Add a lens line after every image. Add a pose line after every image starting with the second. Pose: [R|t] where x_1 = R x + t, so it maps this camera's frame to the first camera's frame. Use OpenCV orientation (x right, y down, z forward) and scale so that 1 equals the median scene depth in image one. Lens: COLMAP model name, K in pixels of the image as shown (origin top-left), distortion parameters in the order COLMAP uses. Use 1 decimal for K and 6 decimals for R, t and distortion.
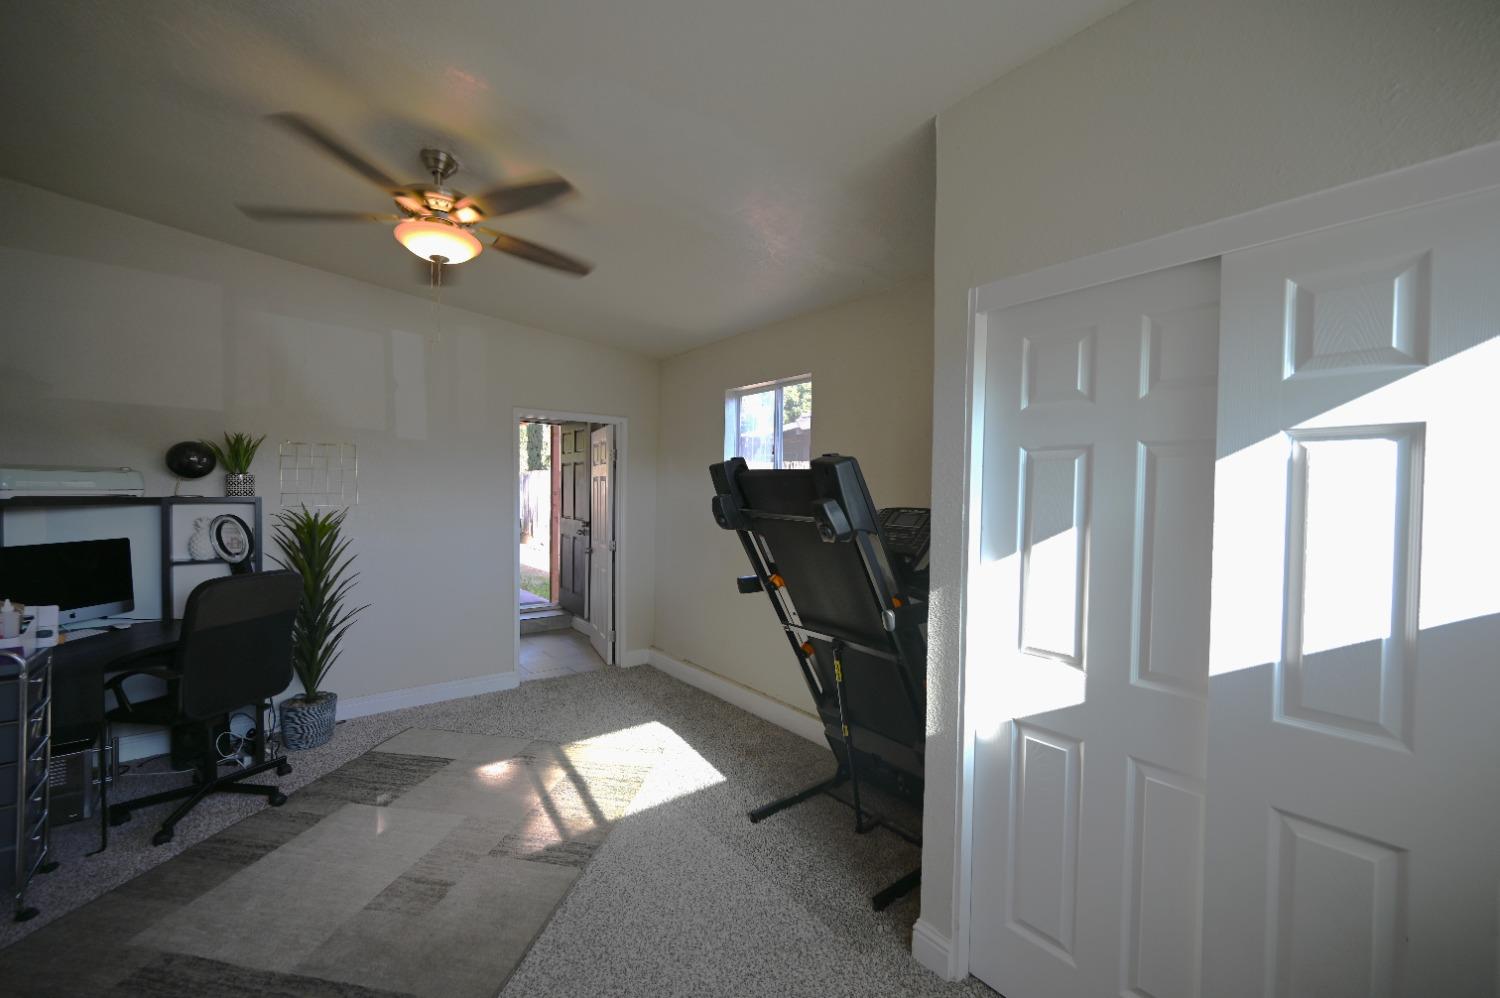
lens RADIAL K [[588.4, 0, 744.7], [0, 588.4, 502.0], [0, 0, 1]] dist [0.000719, 0.000462]
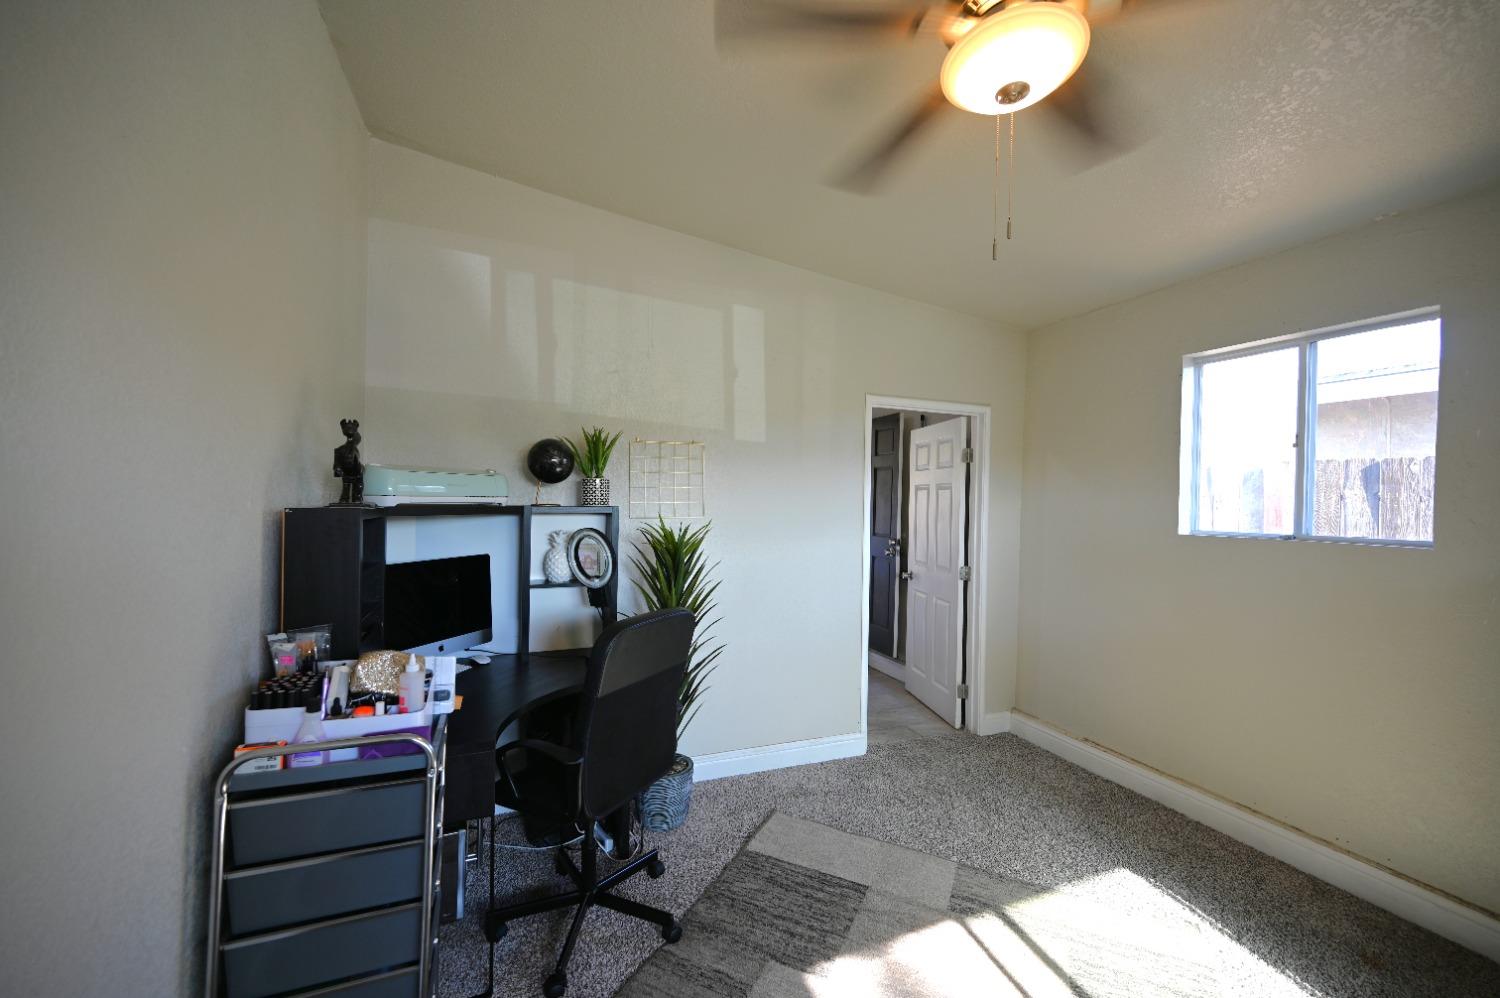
lens RADIAL K [[588.4, 0, 754.5], [0, 588.4, 498.8], [0, 0, 1]] dist [0.000719, 0.000462]
pose [[0.960815, 0.005799, -0.277129, -0.426167], [-0.012684, 0.999654, -0.023056, -0.003136], [0.276899, 0.025668, 0.960556, 0.279924]]
